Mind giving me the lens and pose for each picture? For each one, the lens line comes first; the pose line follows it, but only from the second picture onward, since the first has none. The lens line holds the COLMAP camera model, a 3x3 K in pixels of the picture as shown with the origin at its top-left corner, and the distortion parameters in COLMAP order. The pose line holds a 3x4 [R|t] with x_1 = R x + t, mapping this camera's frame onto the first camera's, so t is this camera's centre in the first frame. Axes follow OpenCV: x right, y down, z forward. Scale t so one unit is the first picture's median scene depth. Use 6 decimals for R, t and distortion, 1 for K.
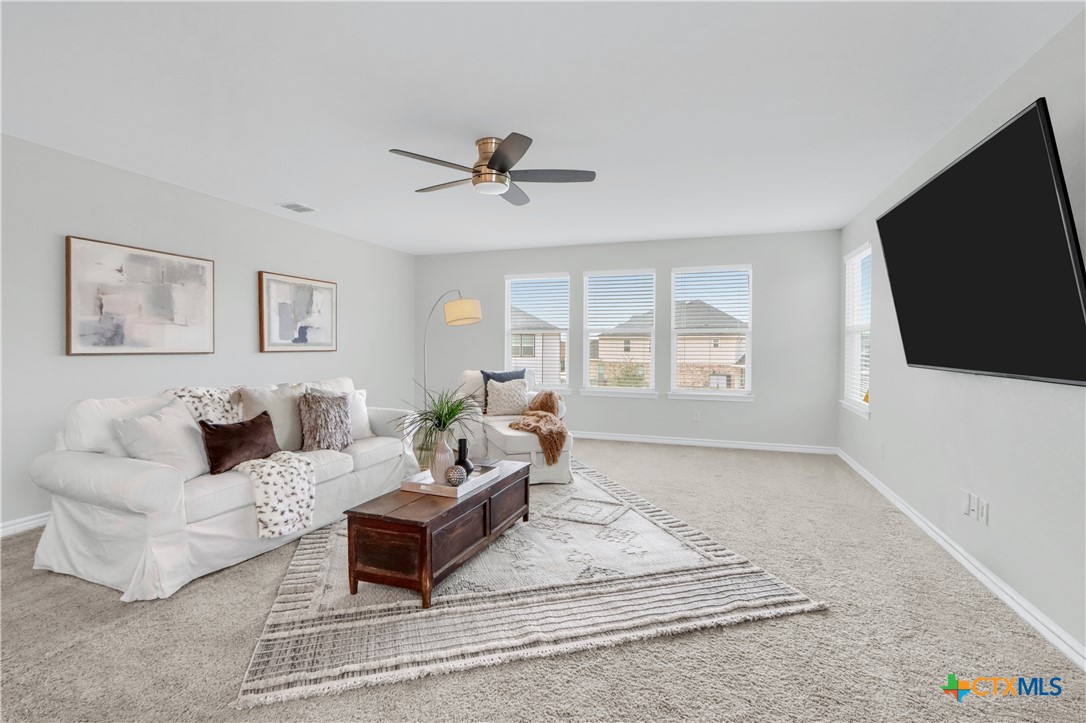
lens RADIAL K [[509.5, 0, 525.3], [0, 509.5, 355.8], [0, 0, 1]] dist [-0.025597, 0.000301]
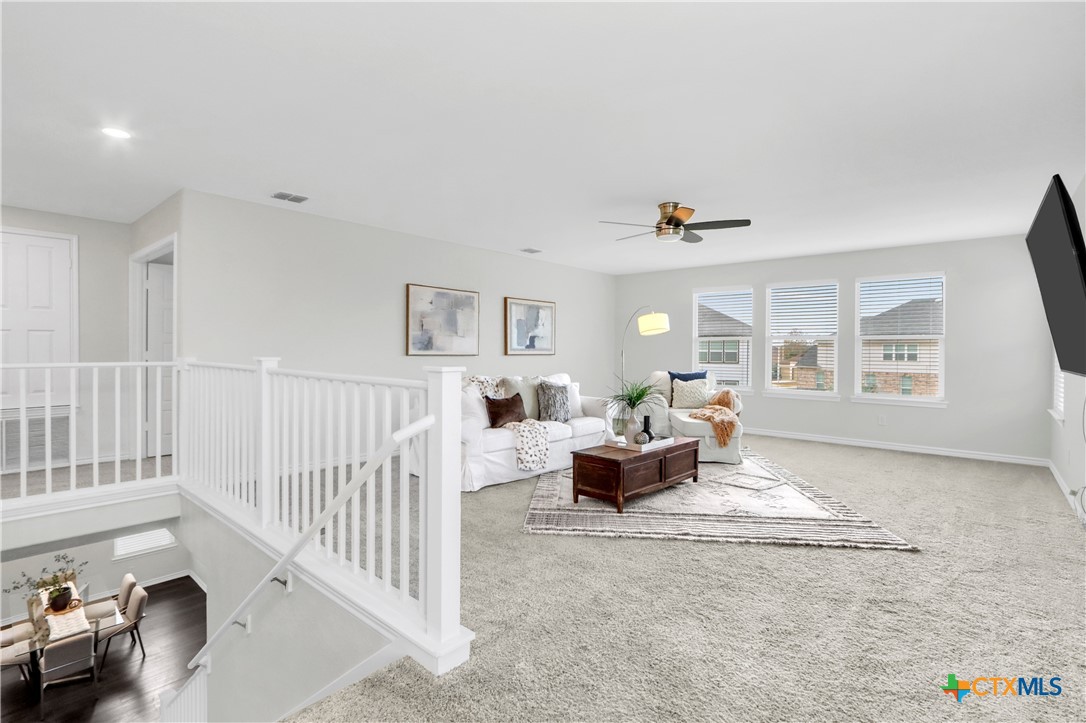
lens RADIAL K [[508.2, 0, 547.4], [0, 508.2, 355.2], [0, 0, 1]] dist [-0.001563, 0.000021]
pose [[0.941168, 0.006272, -0.337881, 0.094858], [-0.010406, 0.999892, -0.010424, 0.010200], [0.337779, 0.013327, 0.941131, -0.441909]]
